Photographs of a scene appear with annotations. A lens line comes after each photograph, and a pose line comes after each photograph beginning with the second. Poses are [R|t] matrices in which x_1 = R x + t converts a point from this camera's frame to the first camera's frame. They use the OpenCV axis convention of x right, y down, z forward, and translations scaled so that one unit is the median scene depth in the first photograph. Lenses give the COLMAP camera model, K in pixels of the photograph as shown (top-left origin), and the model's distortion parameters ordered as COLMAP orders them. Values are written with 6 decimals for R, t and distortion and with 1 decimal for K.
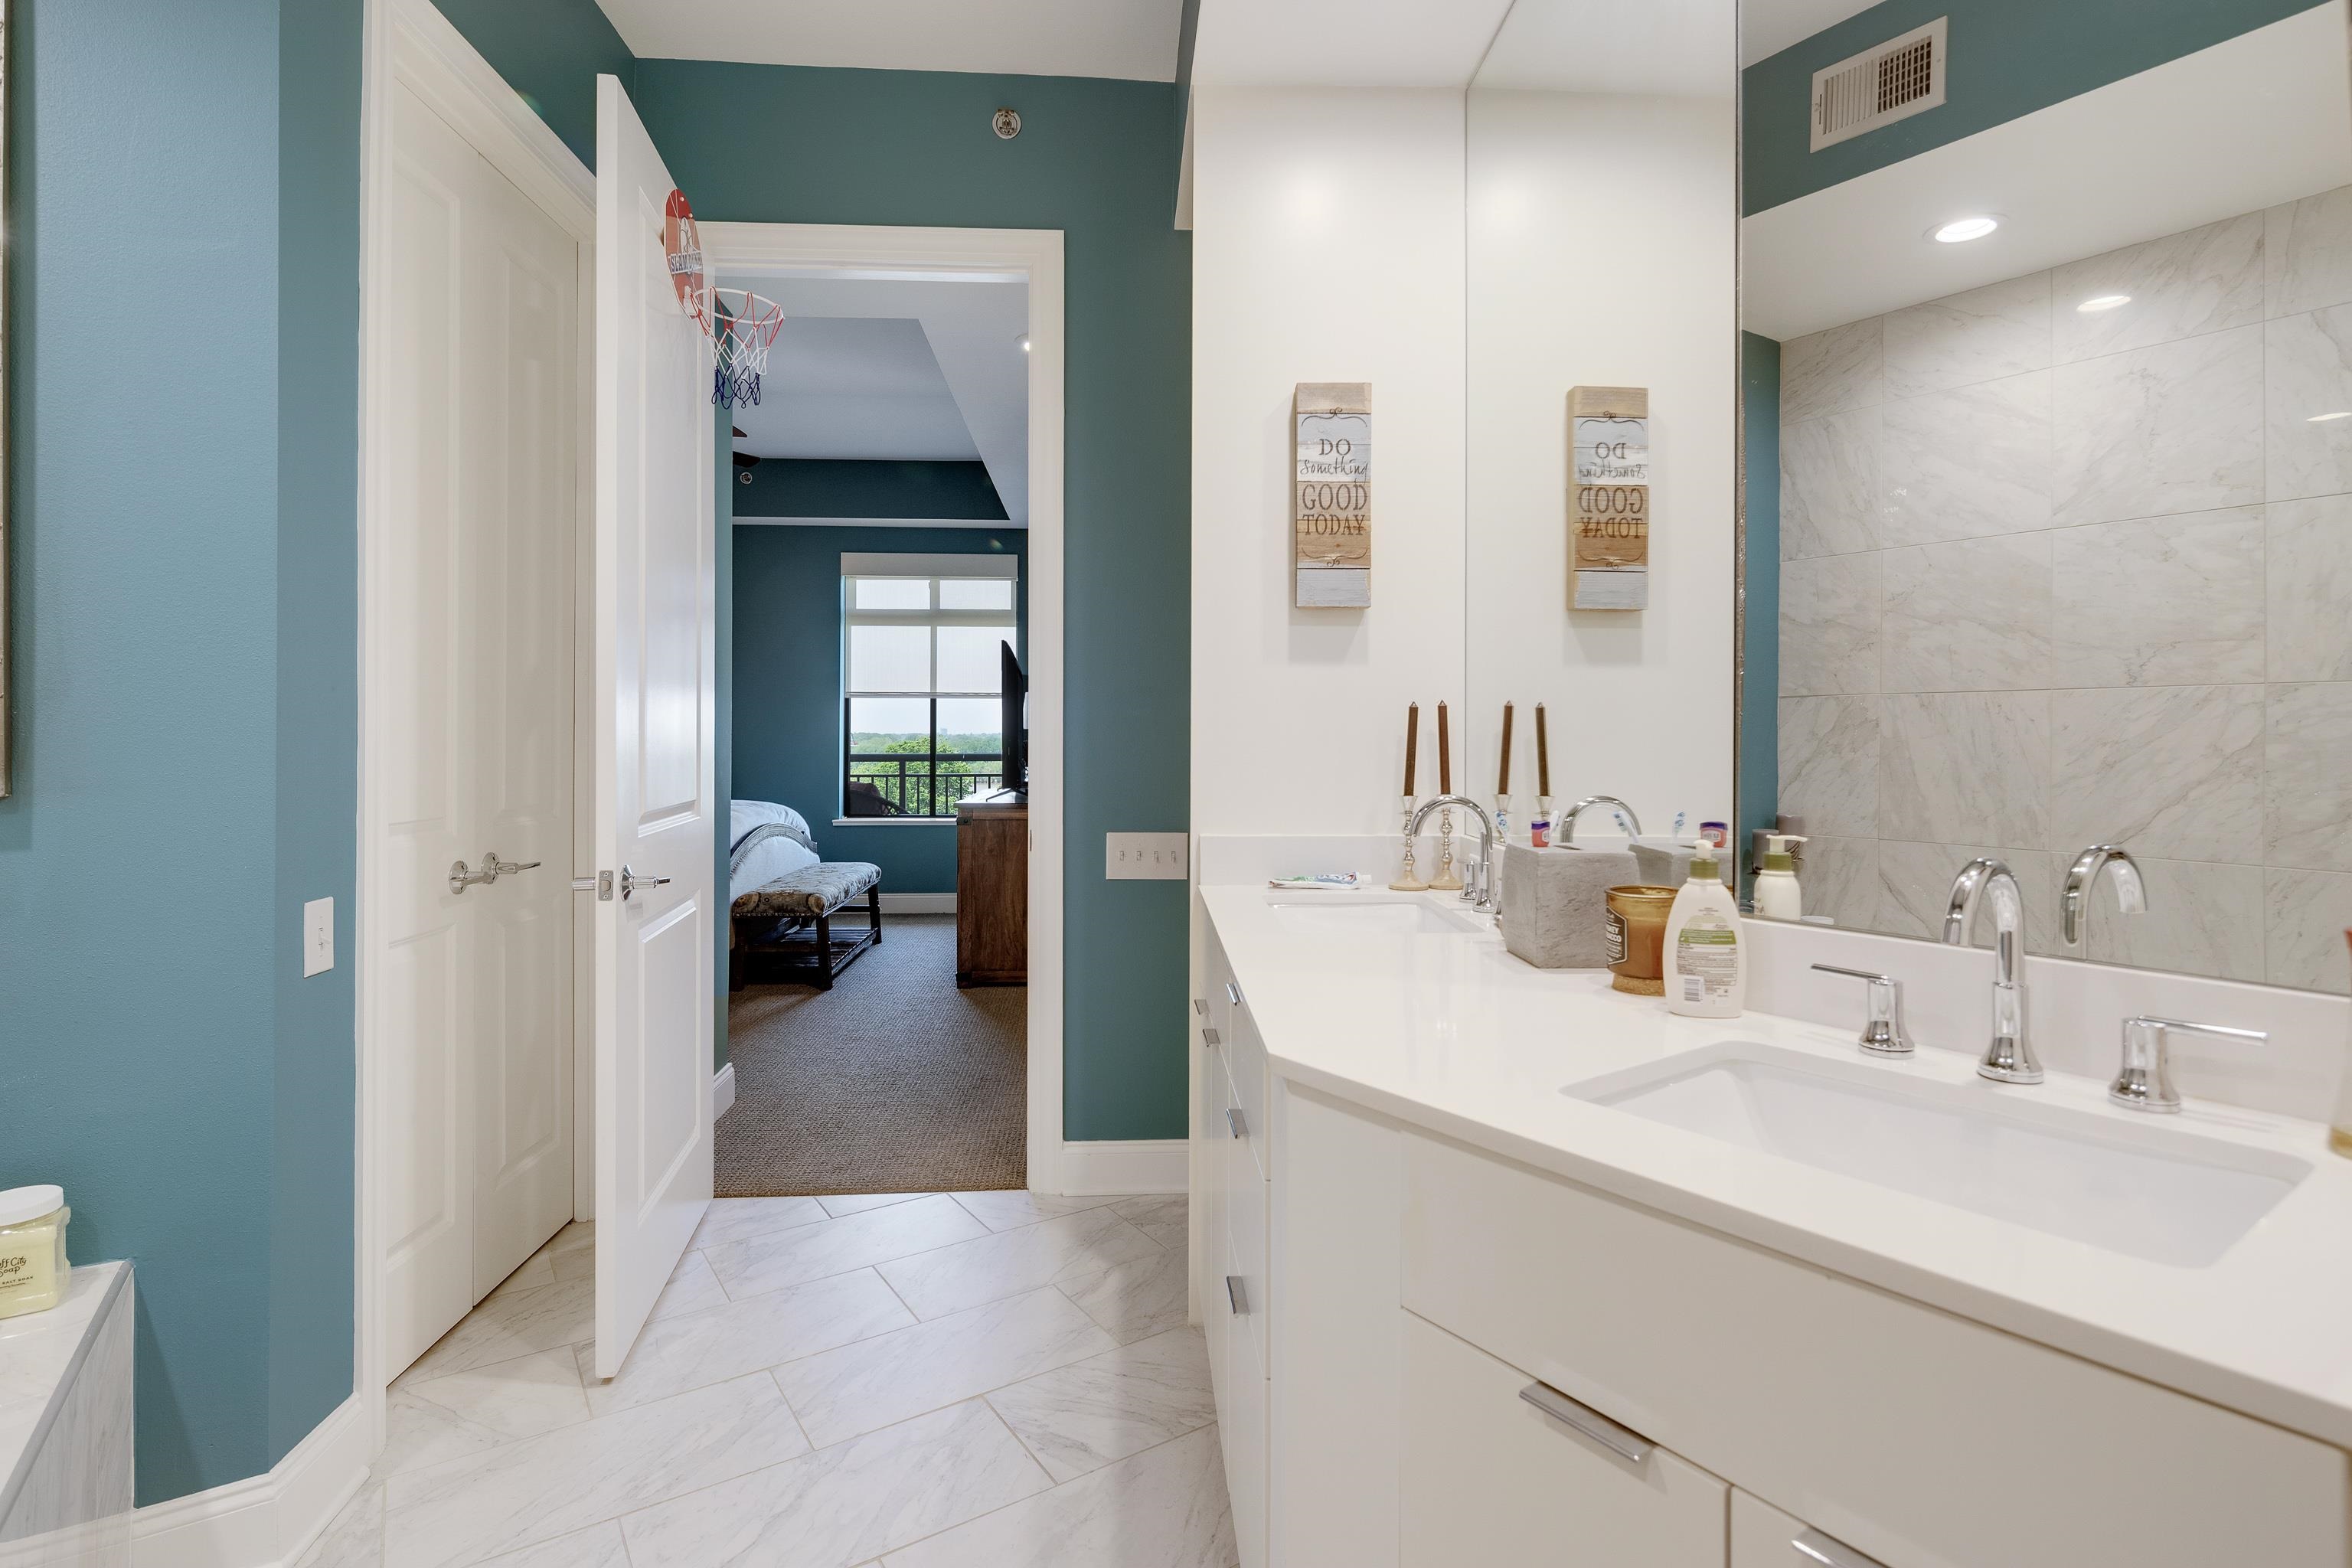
lens RADIAL K [[1149.4, 0, 1190.5], [0, 1149.4, 729.7], [0, 0, 1]] dist [-0.004557, -0.000477]
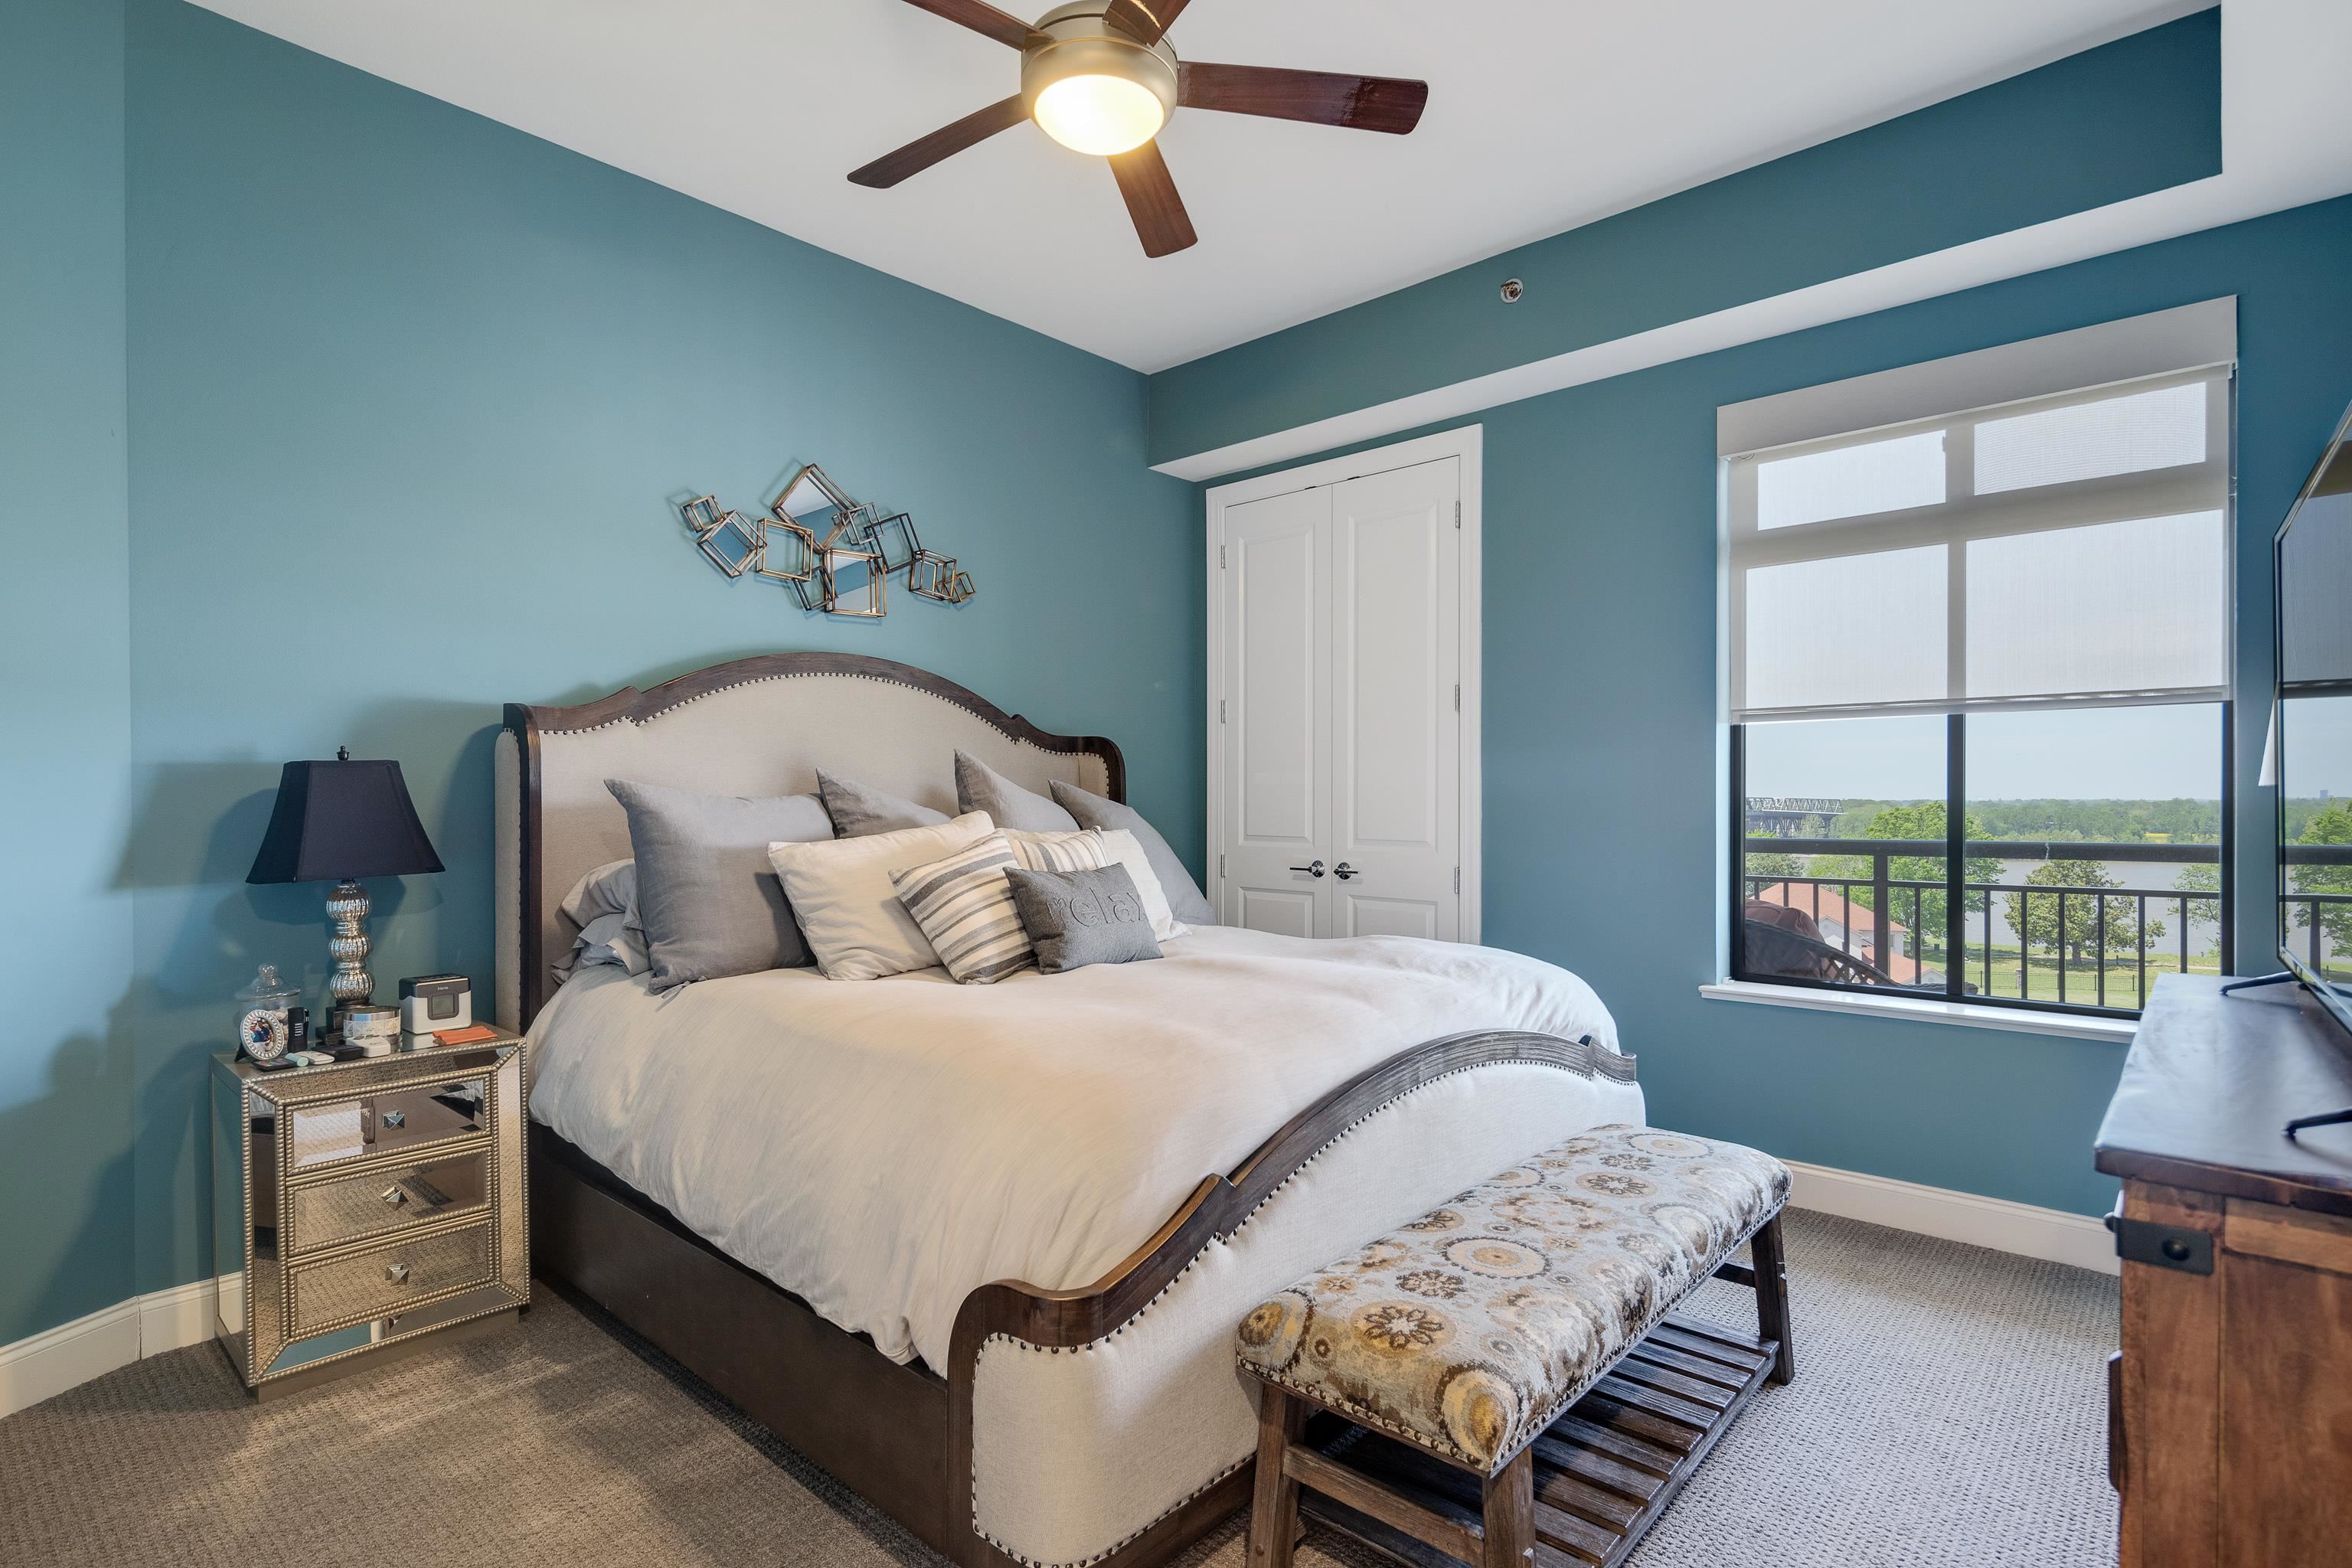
lens RADIAL K [[1149.4, 0, 1165.9], [0, 1149.4, 789.7], [0, 0, 1]] dist [-0.004557, -0.000477]
pose [[0.683125, -0.005082, -0.730284, -0.117205], [0.001464, 0.999983, -0.005590, 0.001938], [0.730300, 0.002750, 0.683121, 0.511516]]
